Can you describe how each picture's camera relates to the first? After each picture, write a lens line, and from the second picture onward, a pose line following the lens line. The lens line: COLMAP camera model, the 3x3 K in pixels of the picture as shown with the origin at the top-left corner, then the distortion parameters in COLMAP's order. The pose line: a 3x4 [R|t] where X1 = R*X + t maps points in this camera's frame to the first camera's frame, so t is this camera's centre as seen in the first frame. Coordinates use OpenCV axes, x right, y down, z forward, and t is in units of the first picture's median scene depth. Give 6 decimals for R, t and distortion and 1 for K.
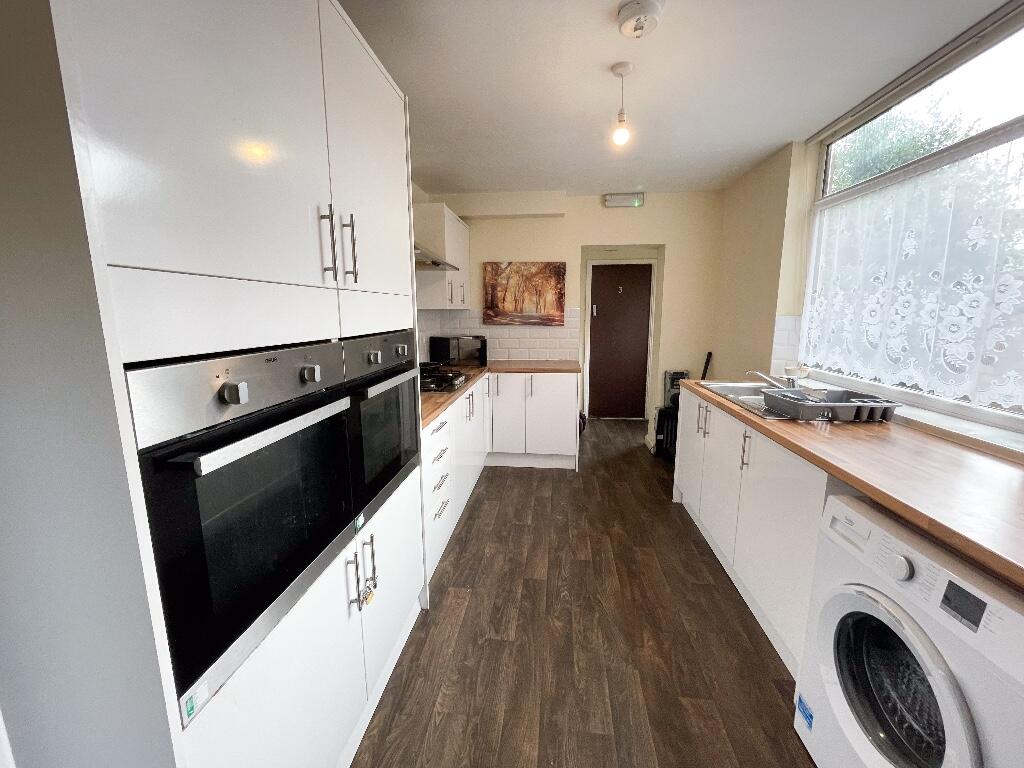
lens RADIAL K [[410.0, 0, 510.4], [0, 410.0, 382.0], [0, 0, 1]] dist [-0.008150, -0.000159]
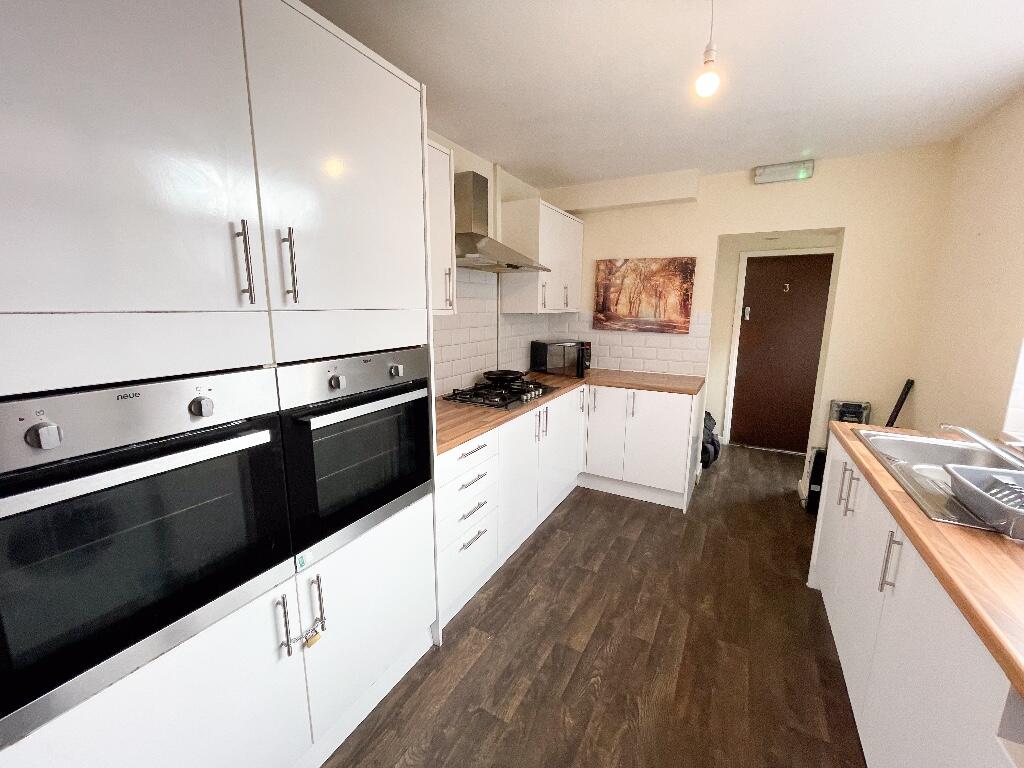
lens RADIAL K [[410.0, 0, 510.4], [0, 410.0, 382.0], [0, 0, 1]] dist [-0.008150, -0.000159]
pose [[0.921880, 0.077379, -0.379670, 0.130904], [-0.072413, 0.996999, 0.027369, -0.040410], [0.380648, 0.002262, 0.924717, 0.108955]]
